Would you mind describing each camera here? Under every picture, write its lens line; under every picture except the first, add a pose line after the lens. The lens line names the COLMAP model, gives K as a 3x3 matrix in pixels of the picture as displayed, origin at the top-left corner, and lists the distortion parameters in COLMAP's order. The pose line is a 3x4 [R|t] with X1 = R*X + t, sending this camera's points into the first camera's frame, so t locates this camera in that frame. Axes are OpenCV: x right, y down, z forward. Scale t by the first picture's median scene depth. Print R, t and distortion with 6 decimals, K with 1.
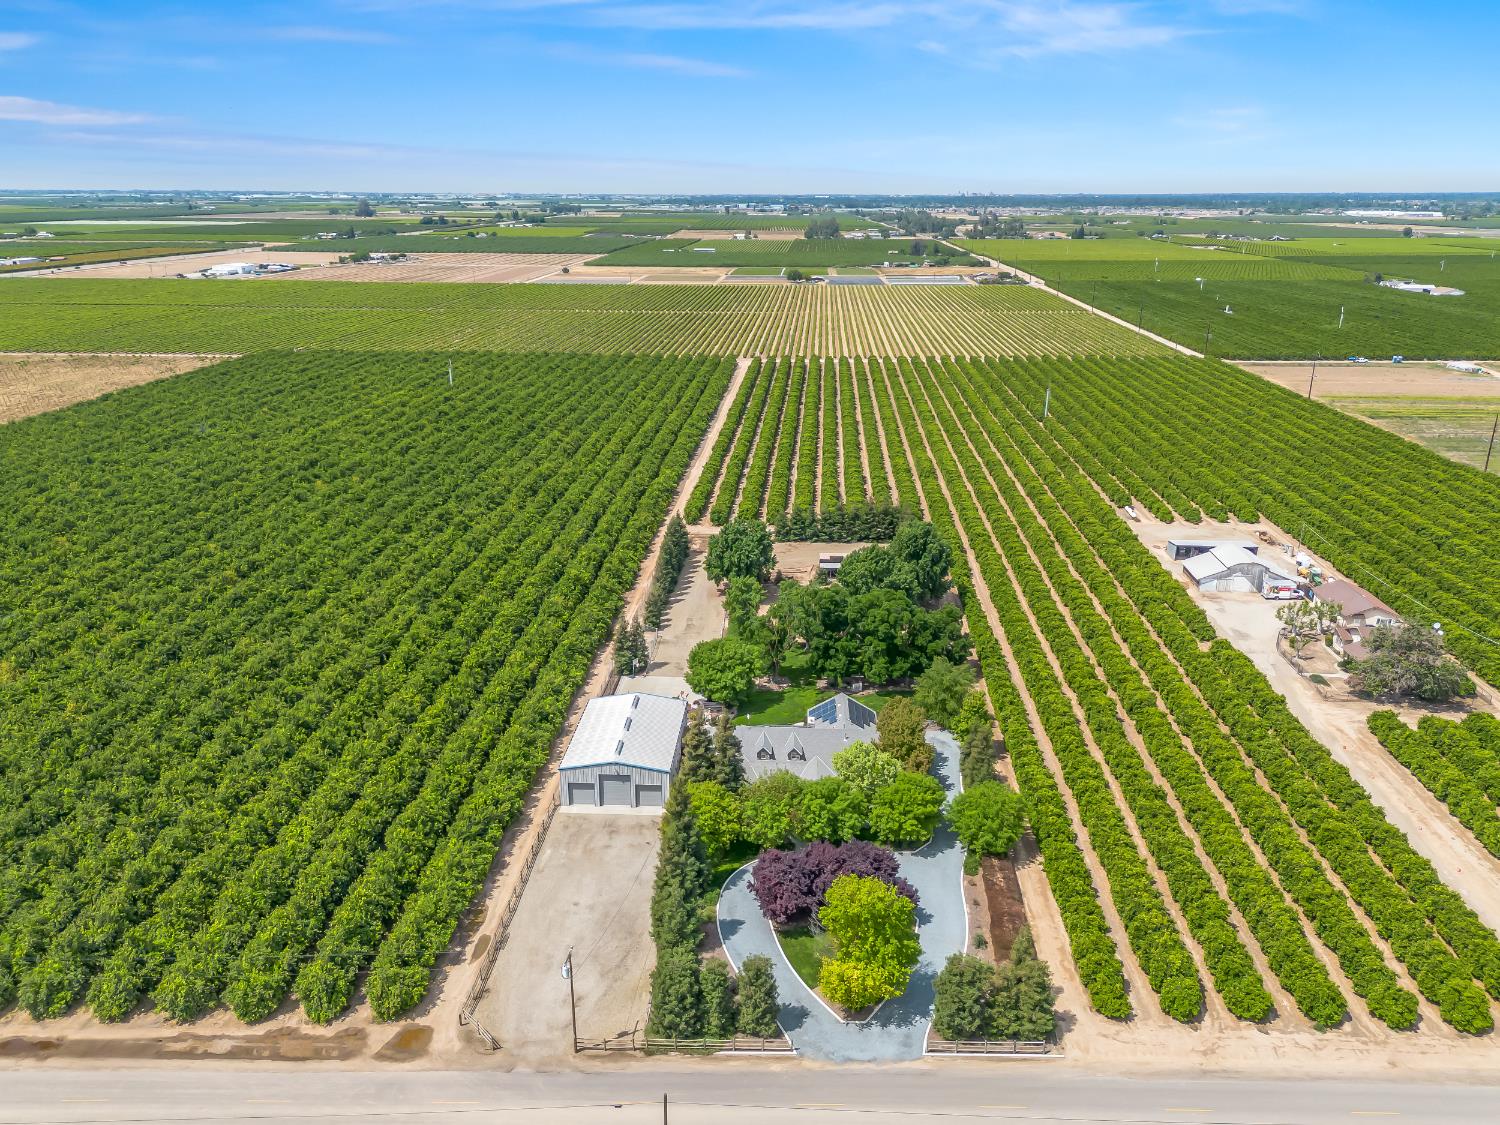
lens RADIAL K [[1070.5, 0, 750.0], [0, 1070.5, 562.5], [0, 0, 1]] dist [0.078720, -0.086678]
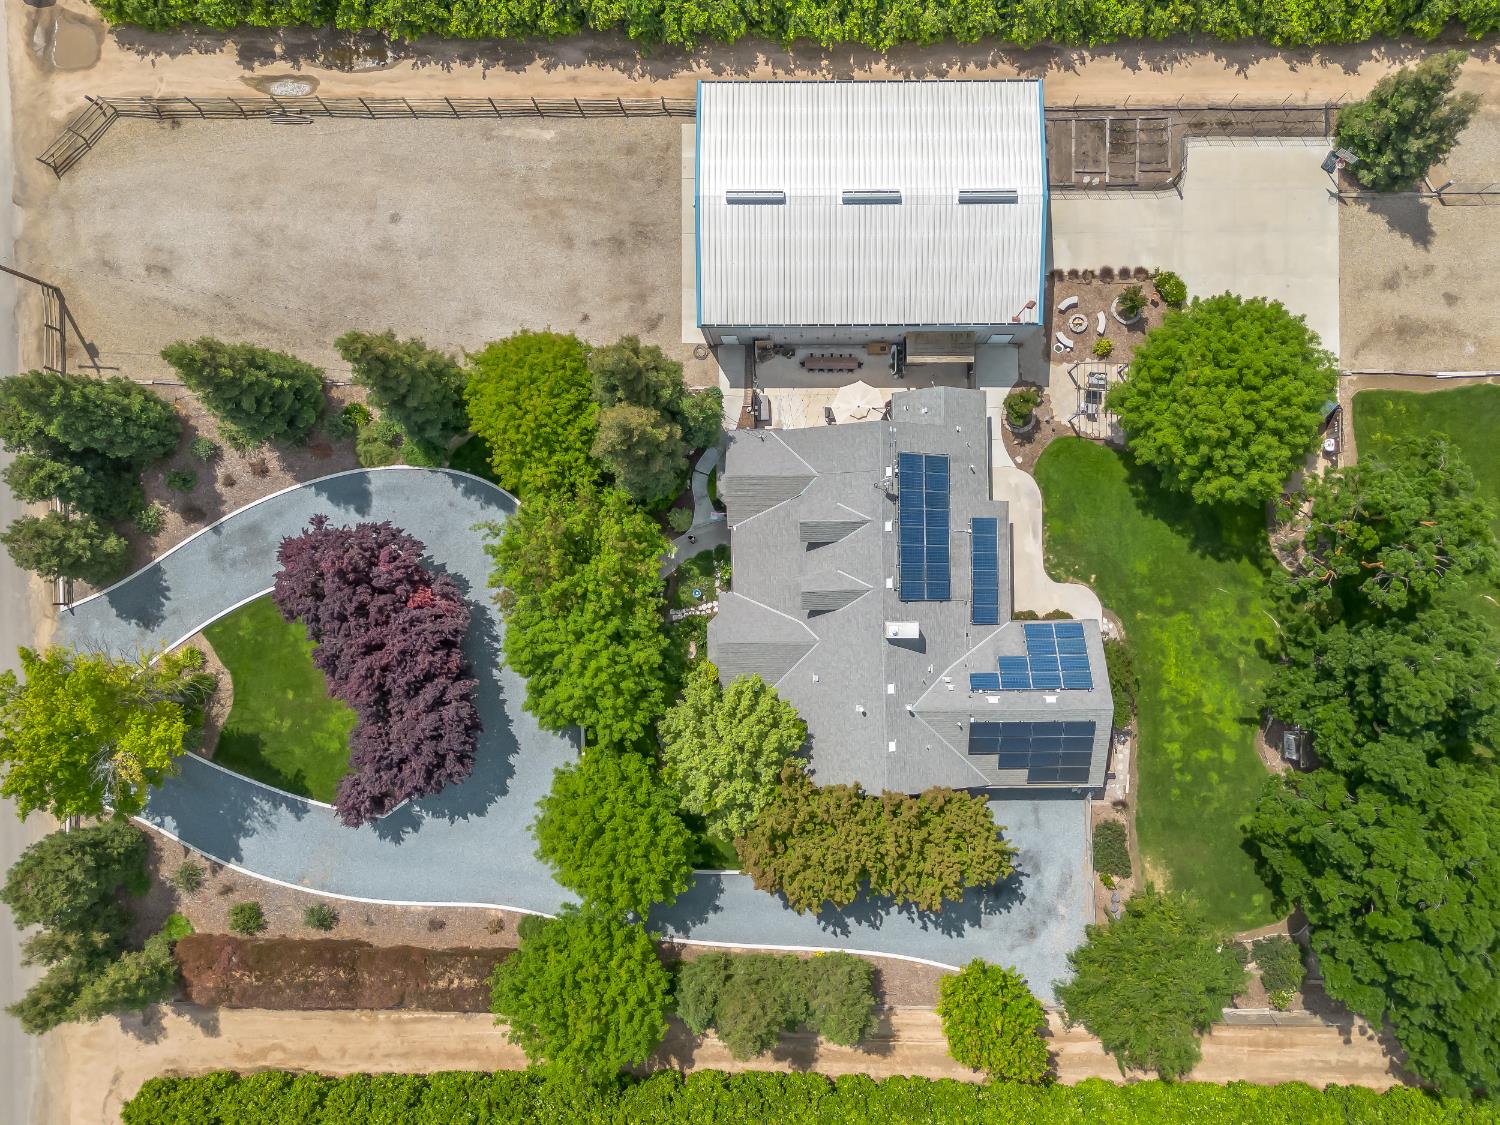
lens RADIAL K [[1094.0, 0, 803.1], [0, 1094.0, 557.2], [0, 0, 1]] dist [0.081707, -0.083185]
pose [[0.057608, 0.997966, -0.027314, 0.025648], [-0.324106, 0.044573, 0.944970, -0.166838], [0.944265, -0.045585, 0.326014, 0.560161]]
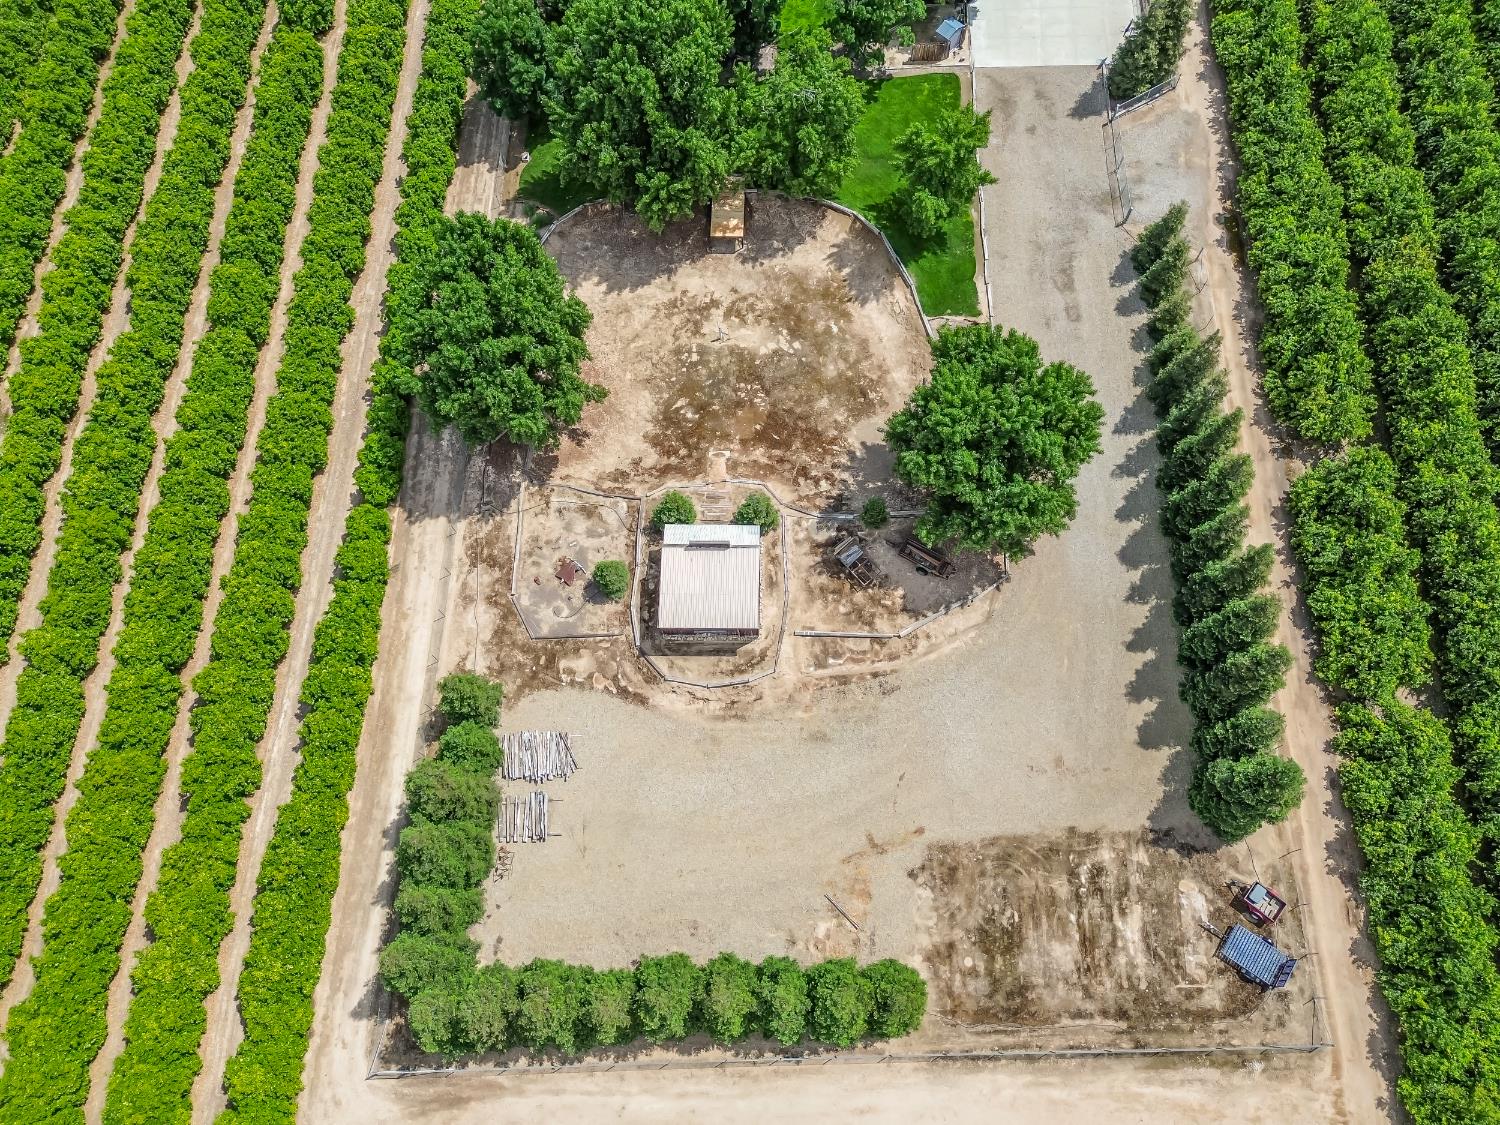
lens RADIAL K [[1070.5, 0, 750.0], [0, 1070.5, 562.5], [0, 0, 1]] dist [0.078720, -0.086678]
pose [[-0.998701, 0.045857, 0.022210, 0.061176], [0.024264, 0.044742, 0.998704, -0.345099], [0.044804, 0.997946, -0.045797, 1.035201]]
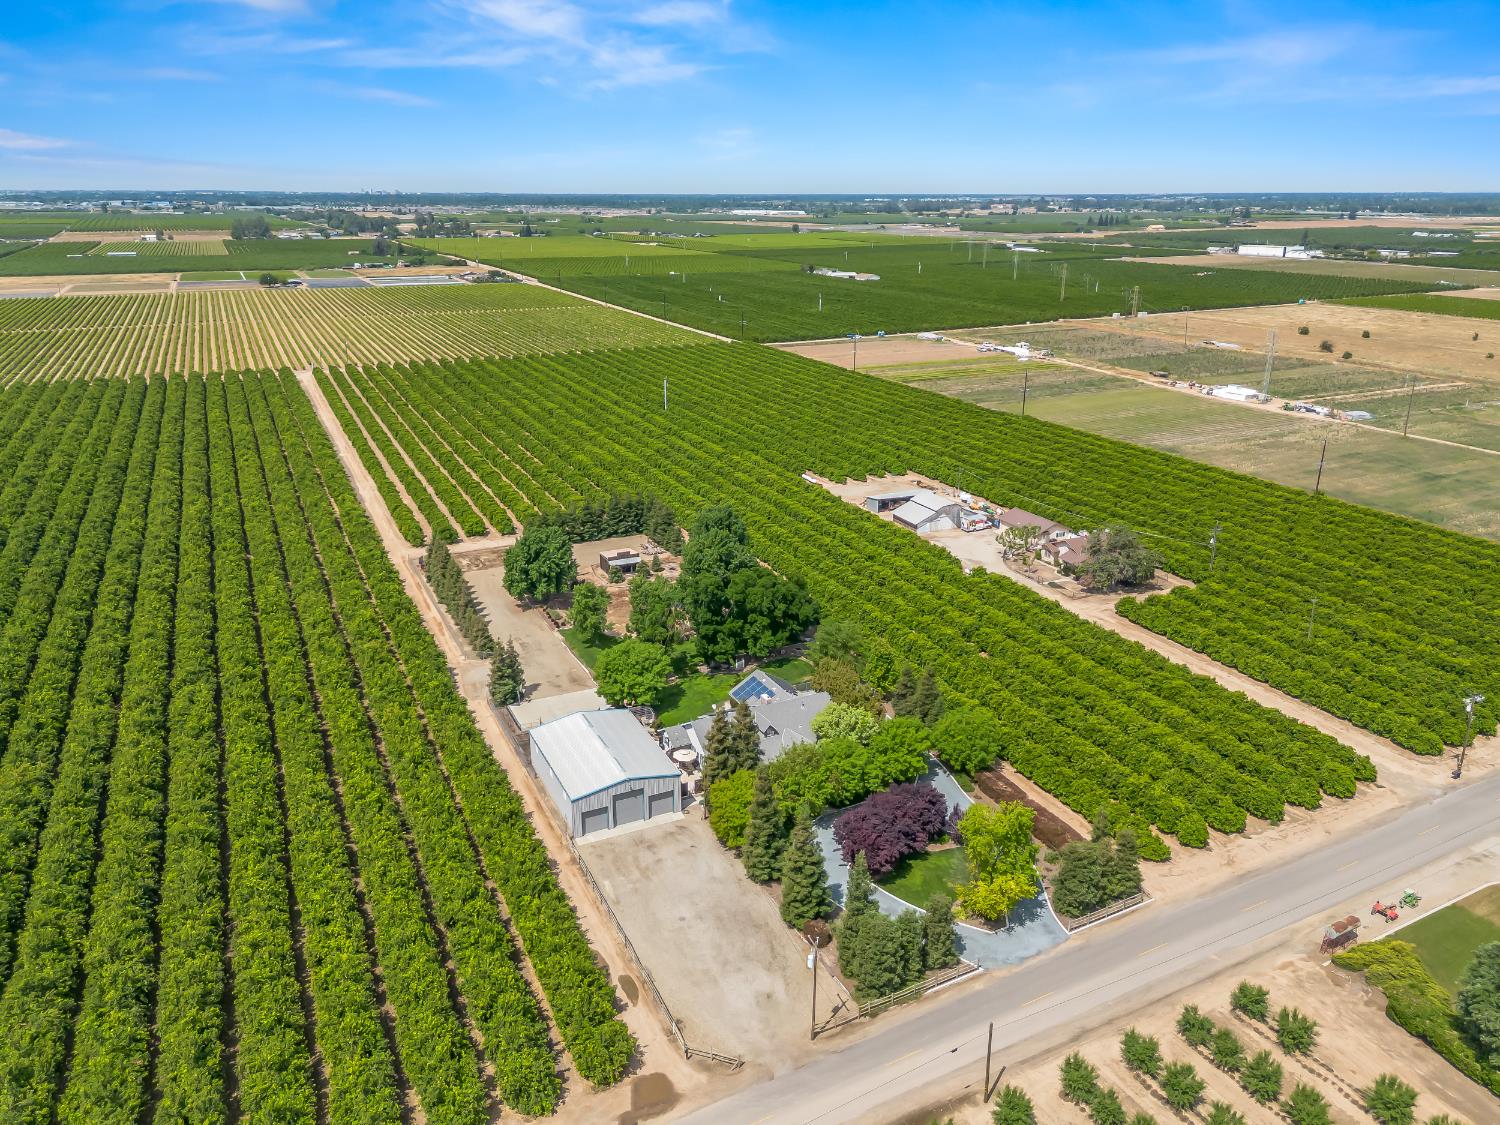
lens RADIAL K [[1070.5, 0, 750.0], [0, 1070.5, 562.5], [0, 0, 1]] dist [0.078720, -0.086678]
pose [[0.876458, -0.157217, 0.455088, -0.279246], [0.156792, 0.986863, 0.038959, -0.017222], [-0.455234, 0.037208, 0.889594, 0.050787]]
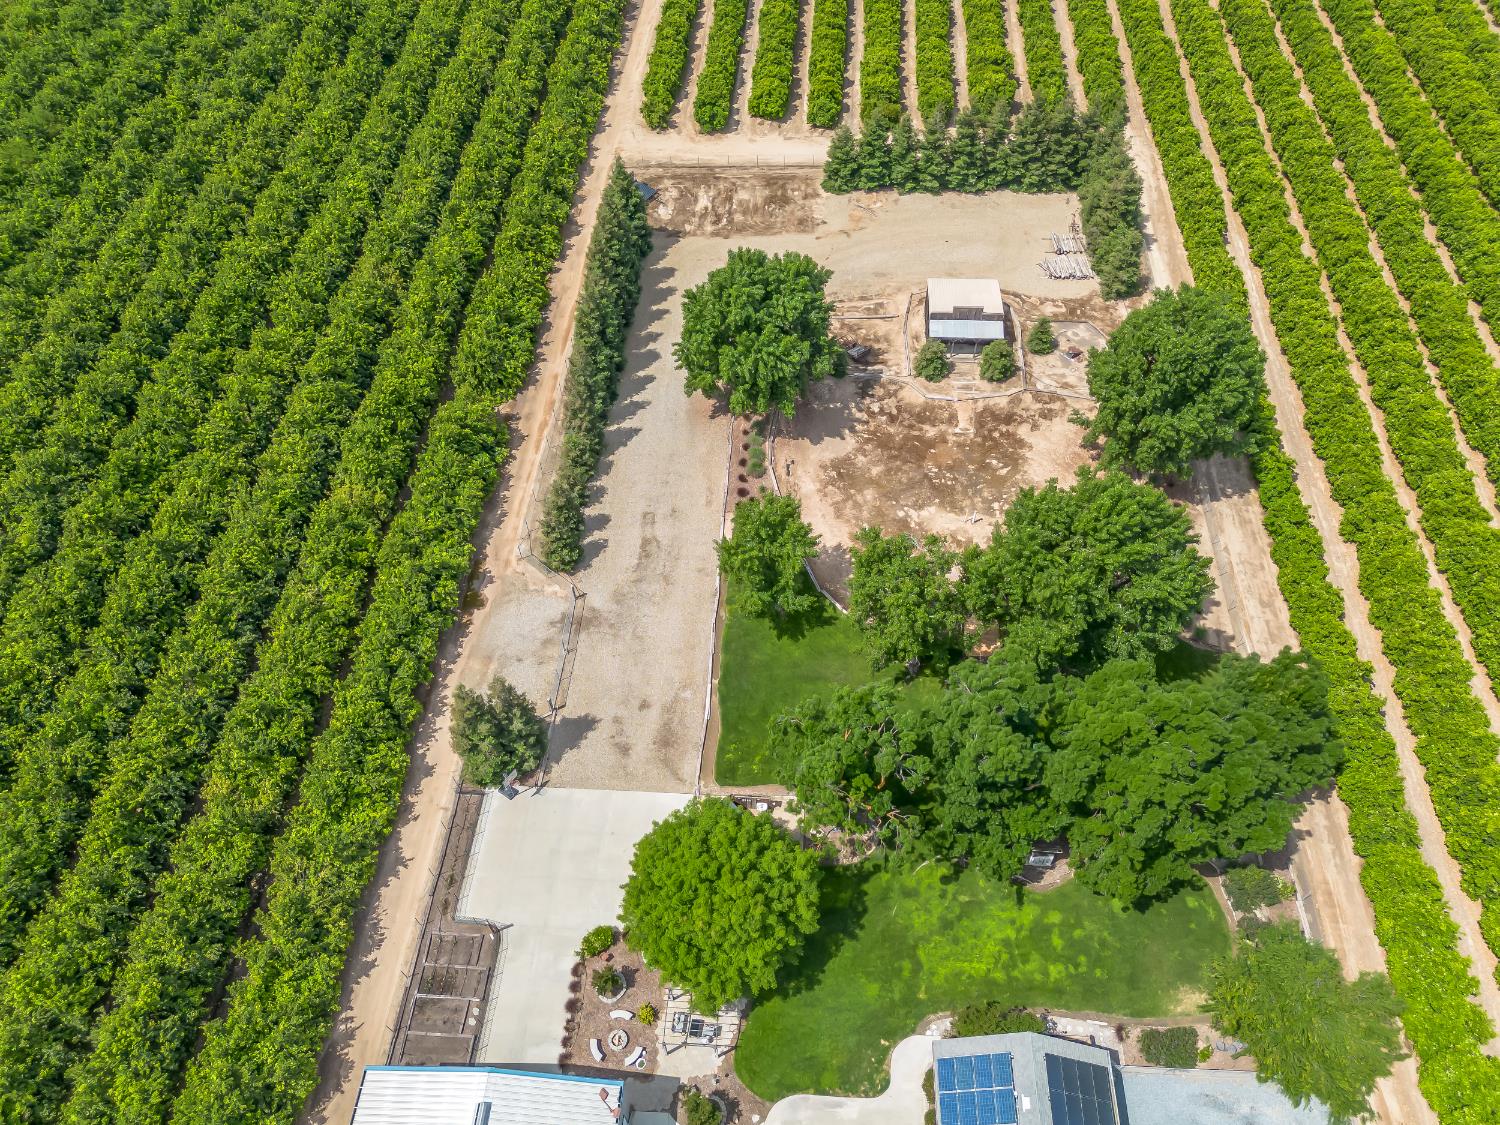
lens RADIAL K [[1070.5, 0, 750.0], [0, 1070.5, 562.5], [0, 0, 1]] dist [0.078720, -0.086678]
pose [[0.999815, -0.003129, -0.018970, -0.003798], [0.012922, 0.839955, 0.542502, -0.167650], [0.014237, -0.542647, 0.839840, 0.562608]]
